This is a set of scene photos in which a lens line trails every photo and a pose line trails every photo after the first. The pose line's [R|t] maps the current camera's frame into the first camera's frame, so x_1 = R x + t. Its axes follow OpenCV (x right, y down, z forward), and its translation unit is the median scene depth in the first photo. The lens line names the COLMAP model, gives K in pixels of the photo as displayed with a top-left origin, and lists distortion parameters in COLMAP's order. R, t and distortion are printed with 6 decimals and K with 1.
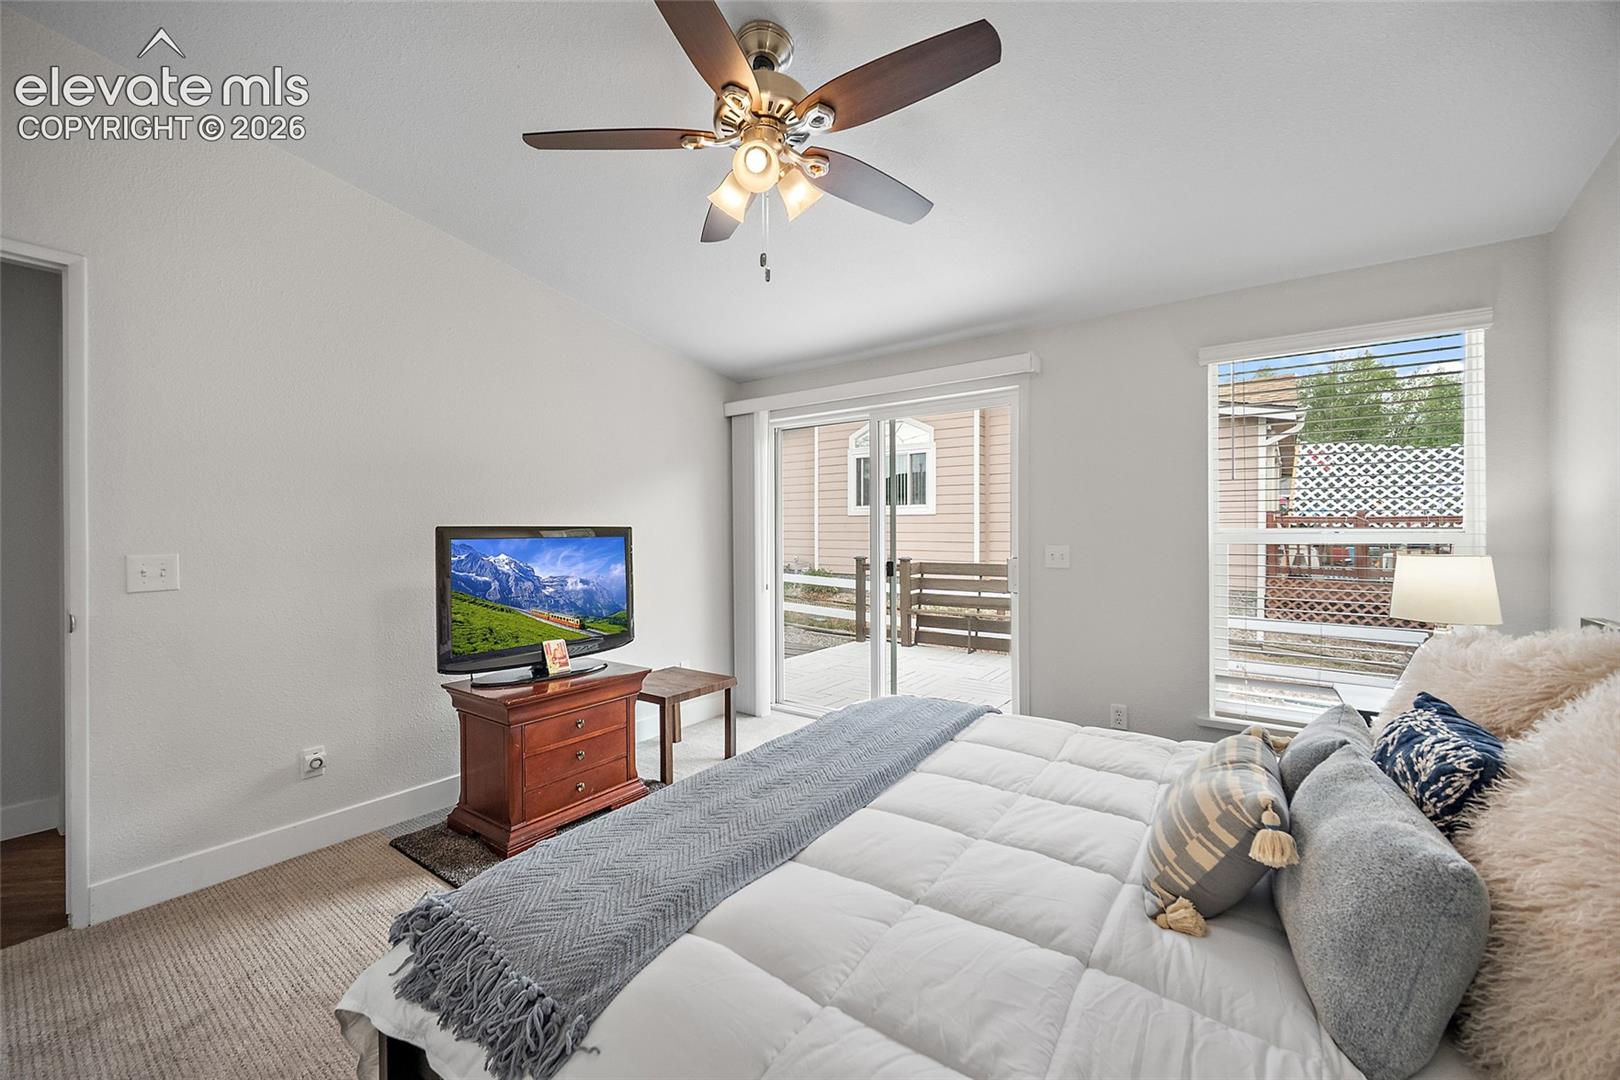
lens RADIAL K [[637.8, 0, 810.0], [0, 637.8, 540.0], [0, 0, 1]] dist [-0.004606, -0.000063]
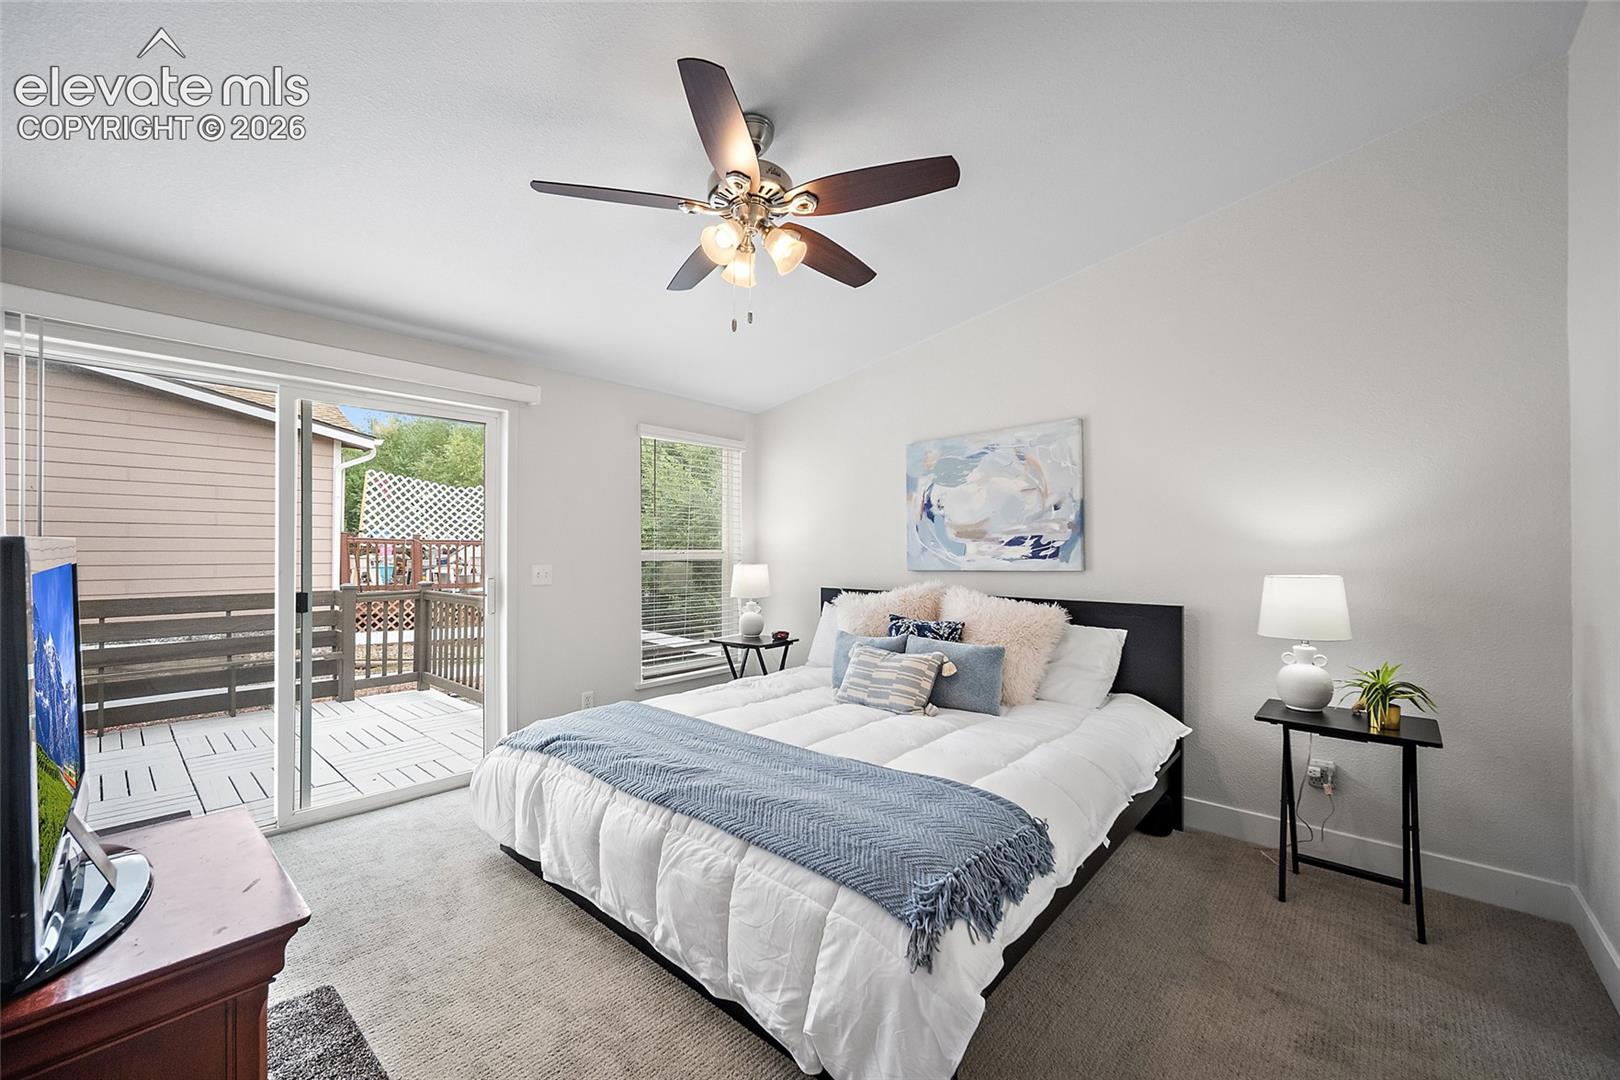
lens RADIAL K [[637.8, 0, 810.0], [0, 637.8, 540.0], [0, 0, 1]] dist [-0.004606, -0.000063]
pose [[0.084904, 0.021238, 0.996163, -0.301767], [0.010171, 0.999702, -0.022180, -0.002190], [-0.996337, 0.012016, 0.084663, 0.197204]]
